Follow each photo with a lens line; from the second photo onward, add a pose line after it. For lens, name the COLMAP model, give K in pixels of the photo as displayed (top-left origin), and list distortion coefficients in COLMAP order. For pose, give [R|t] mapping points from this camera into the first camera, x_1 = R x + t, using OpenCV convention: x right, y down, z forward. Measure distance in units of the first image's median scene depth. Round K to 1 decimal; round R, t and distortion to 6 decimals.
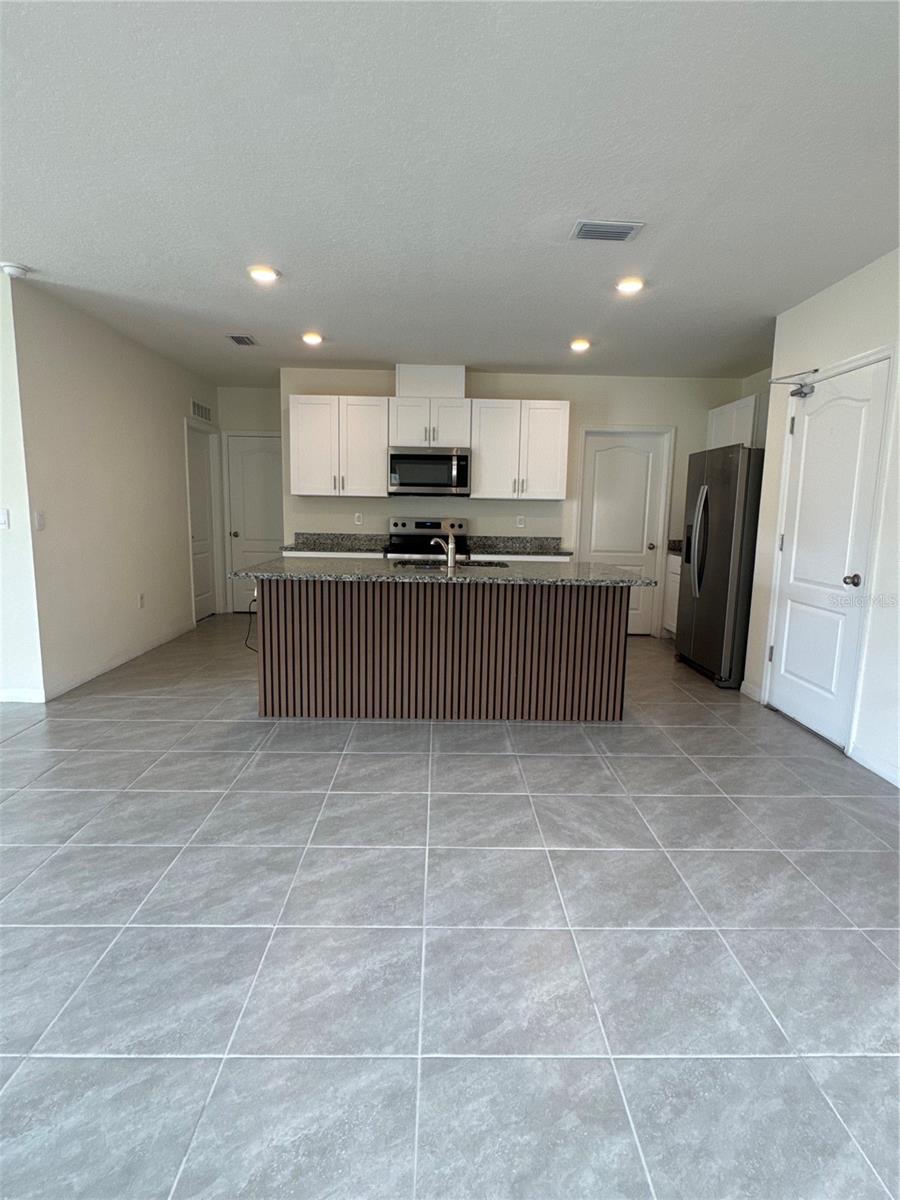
lens RADIAL K [[621.5, 0, 450.0], [0, 621.5, 600.0], [0, 0, 1]] dist [-0.005958, 0.000050]
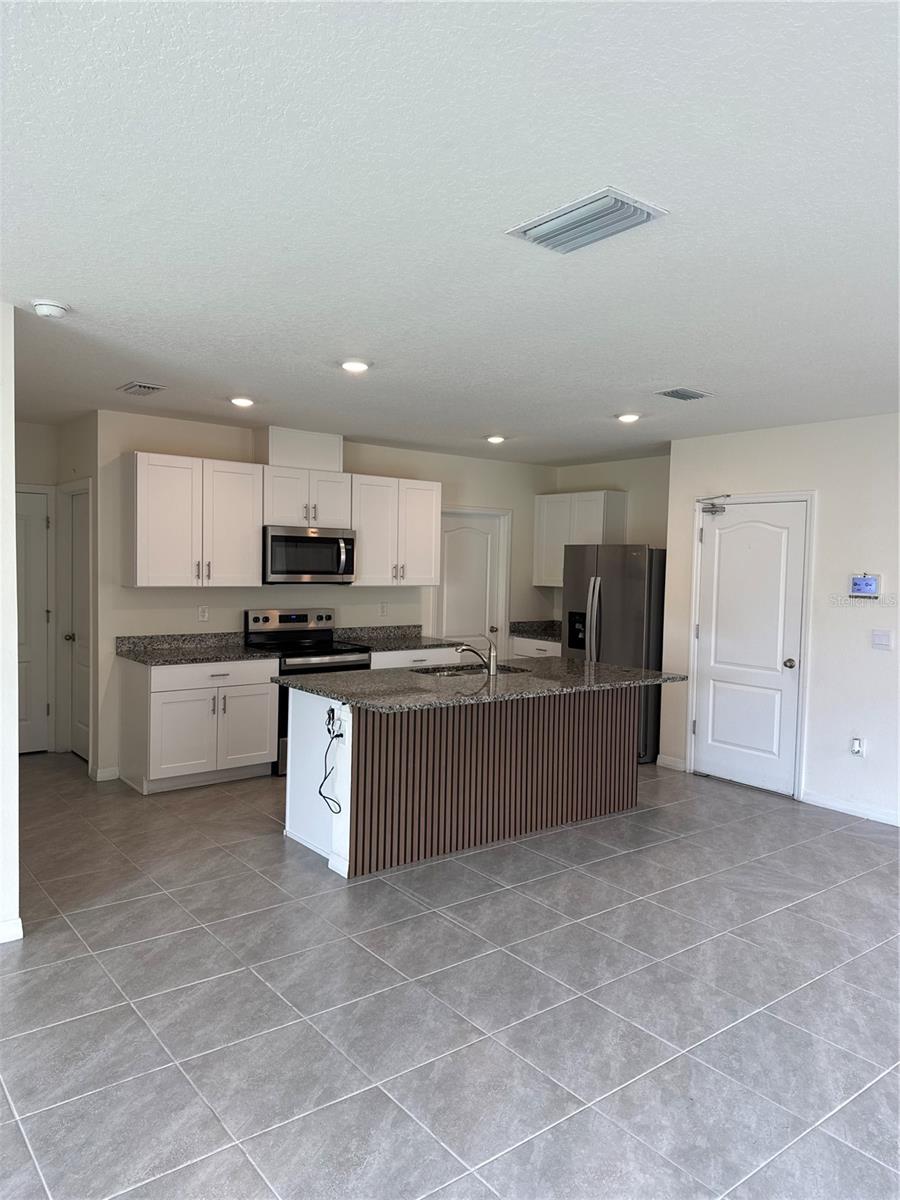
lens RADIAL K [[843.4, 0, 450.0], [0, 843.4, 600.0], [0, 0, 1]] dist [0.064200, -0.077753]
pose [[0.798750, -0.030822, 0.600873, -1.254569], [0.080774, 0.995139, -0.056329, -0.153917], [-0.596217, 0.093528, 0.797357, -0.017343]]
